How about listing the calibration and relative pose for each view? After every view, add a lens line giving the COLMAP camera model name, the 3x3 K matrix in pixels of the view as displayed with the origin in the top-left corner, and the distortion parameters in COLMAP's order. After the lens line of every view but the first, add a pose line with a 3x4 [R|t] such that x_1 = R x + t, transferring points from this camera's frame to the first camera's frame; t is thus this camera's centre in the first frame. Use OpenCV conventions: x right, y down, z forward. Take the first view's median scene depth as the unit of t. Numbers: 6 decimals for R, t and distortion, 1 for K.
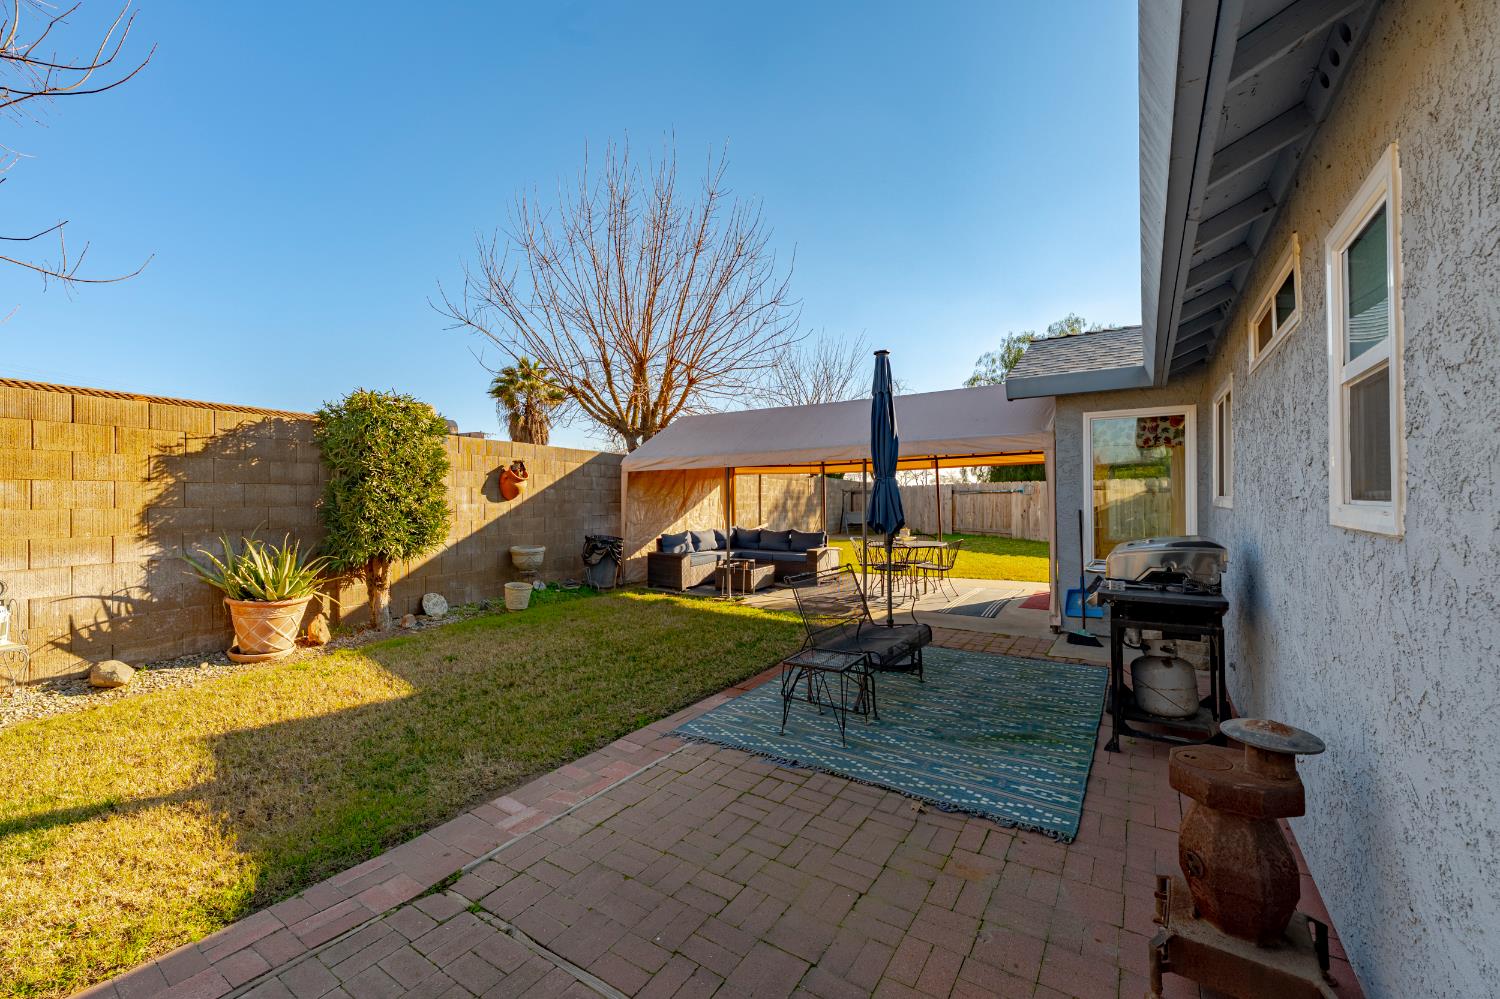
lens RADIAL K [[585.3, 0, 750.0], [0, 585.3, 499.5], [0, 0, 1]] dist [-0.001922, -0.000237]
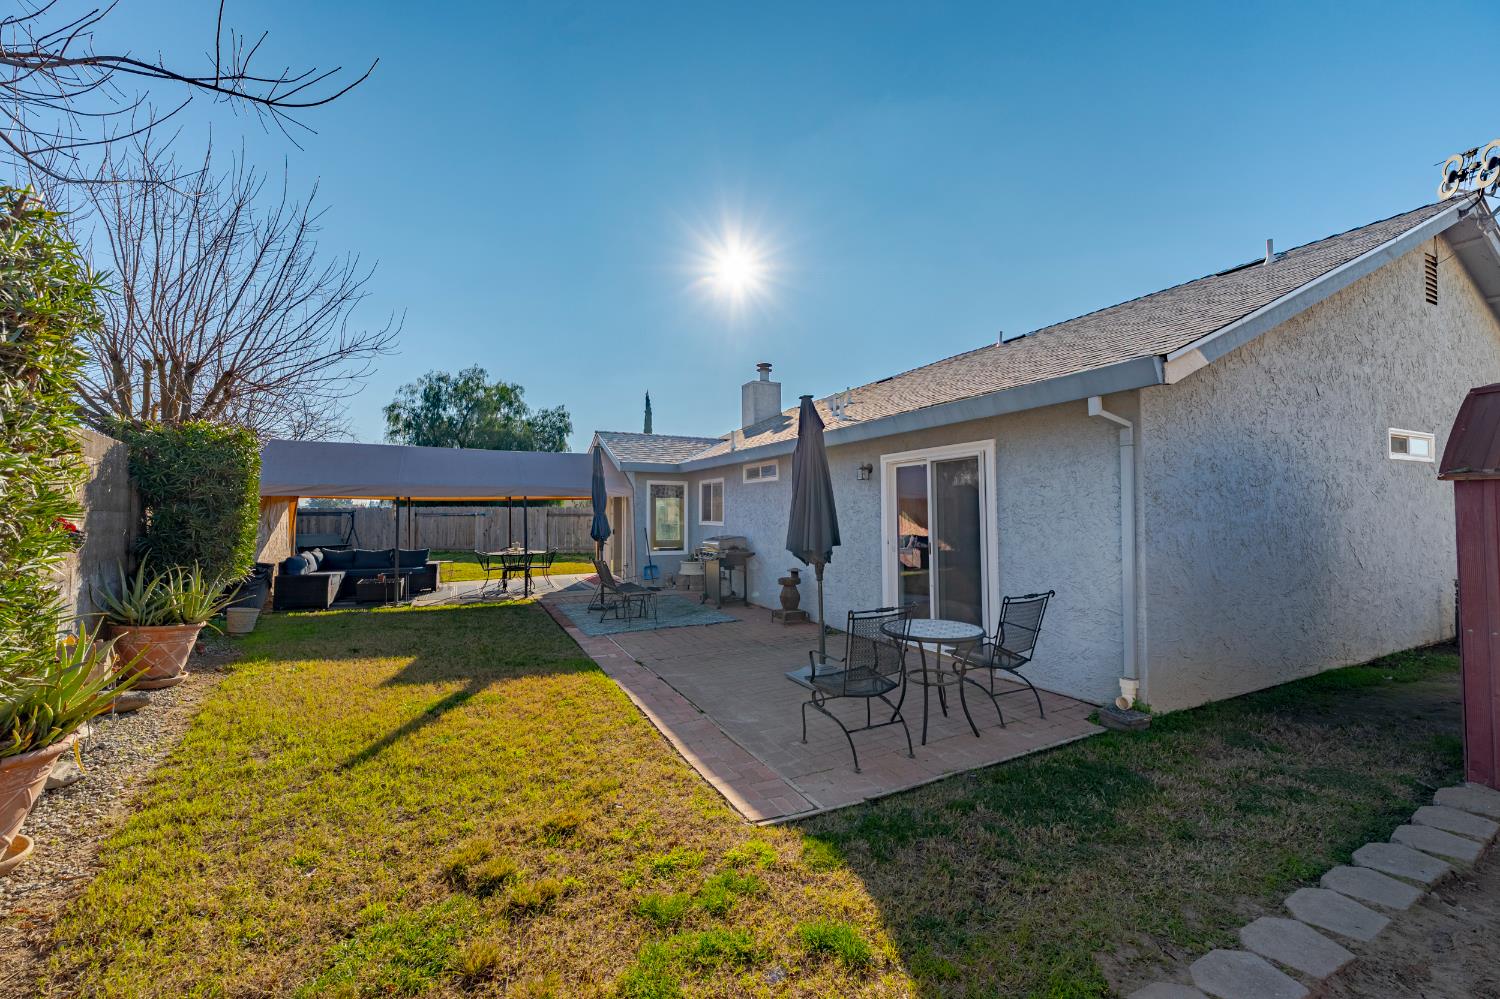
lens RADIAL K [[585.3, 0, 750.0], [0, 585.3, 499.5], [0, 0, 1]] dist [-0.001922, -0.000237]
pose [[0.491509, 0.028031, 0.870421, -0.340942], [0.001011, 0.999463, -0.032757, -0.004648], [-0.870872, 0.016980, 0.491217, -0.109222]]
